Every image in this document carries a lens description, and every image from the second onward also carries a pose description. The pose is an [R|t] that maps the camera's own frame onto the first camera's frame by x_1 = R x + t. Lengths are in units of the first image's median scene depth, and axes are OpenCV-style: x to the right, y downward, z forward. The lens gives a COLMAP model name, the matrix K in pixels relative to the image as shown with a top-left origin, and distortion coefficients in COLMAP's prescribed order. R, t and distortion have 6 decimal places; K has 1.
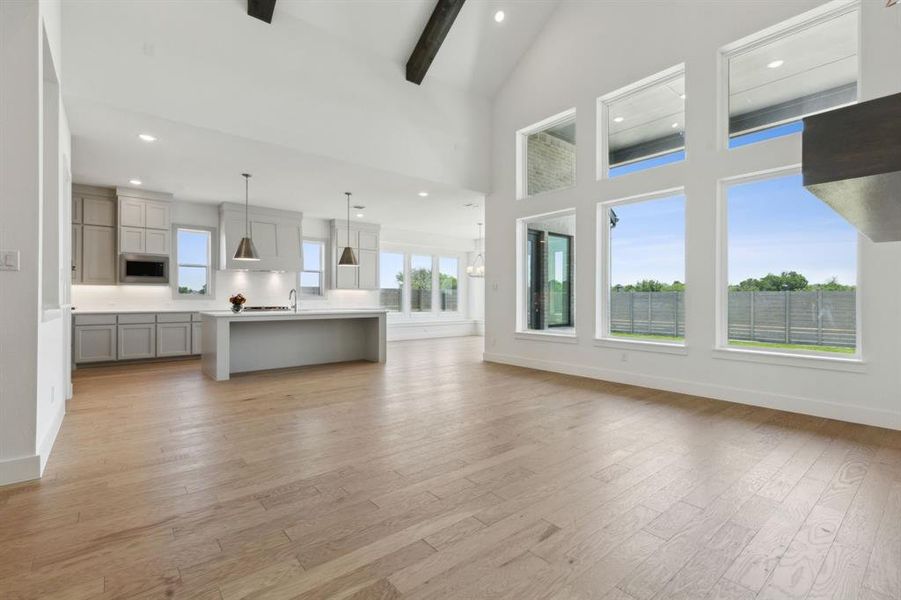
lens RADIAL K [[411.5, 0, 455.3], [0, 411.5, 298.5], [0, 0, 1]] dist [0.013482, -0.000113]
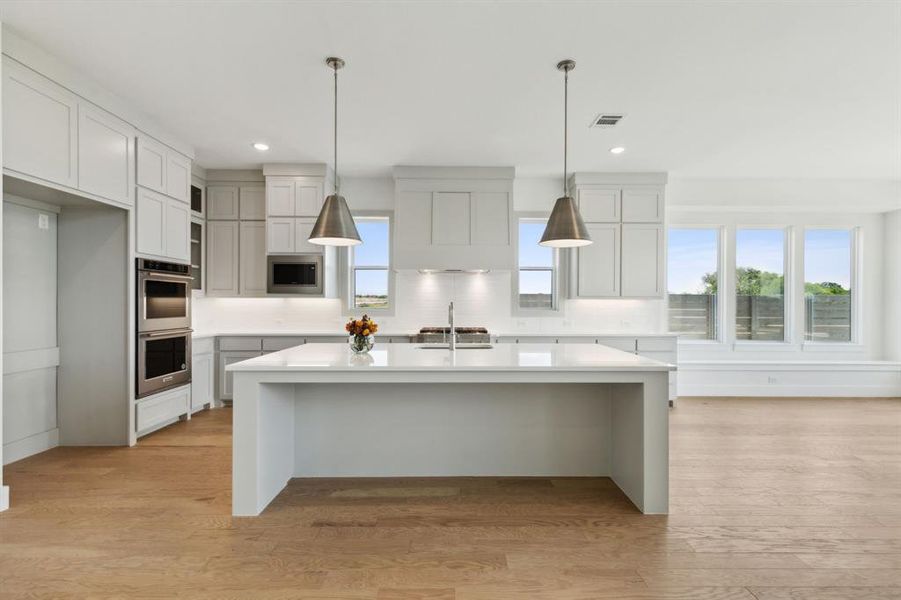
lens RADIAL K [[411.5, 0, 453.6], [0, 411.5, 301.6], [0, 0, 1]] dist [0.013482, -0.000113]
pose [[0.775259, -0.004321, -0.631628, -0.071958], [0.000072, 0.999977, -0.006752, -0.015733], [0.631643, 0.005189, 0.775242, 0.499038]]
